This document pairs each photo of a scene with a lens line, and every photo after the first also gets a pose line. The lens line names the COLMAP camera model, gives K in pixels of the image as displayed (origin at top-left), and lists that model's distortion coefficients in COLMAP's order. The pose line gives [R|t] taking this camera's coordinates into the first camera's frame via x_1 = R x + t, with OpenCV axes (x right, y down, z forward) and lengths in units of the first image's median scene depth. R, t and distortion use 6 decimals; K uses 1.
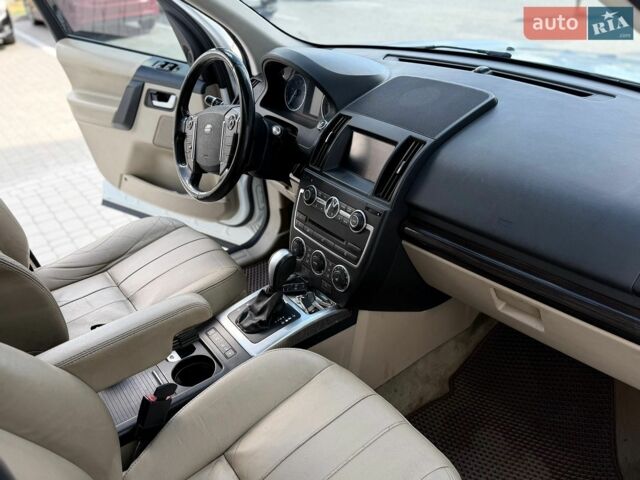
lens RADIAL K [[528.2, 0, 320.0], [0, 528.2, 240.0], [0, 0, 1]] dist [0.161878, -0.306766]
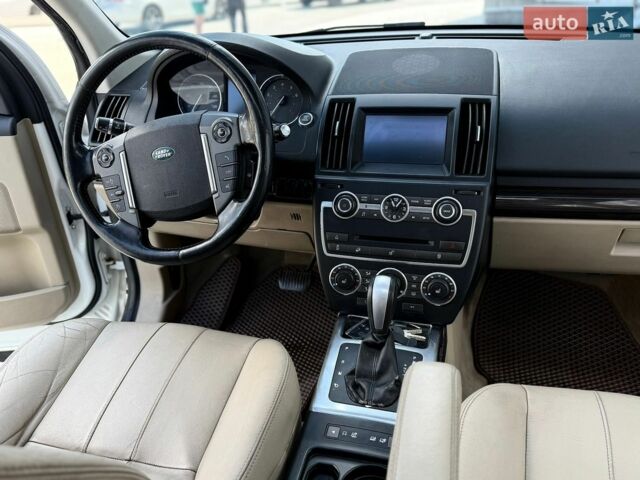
lens RADIAL K [[528.2, 0, 320.0], [0, 528.2, 240.0], [0, 0, 1]] dist [0.161878, -0.306766]
pose [[0.782681, -0.282677, 0.554530, -0.477704], [0.321477, 0.946481, 0.028737, -0.070790], [-0.532976, 0.155777, 0.831667, 0.394732]]
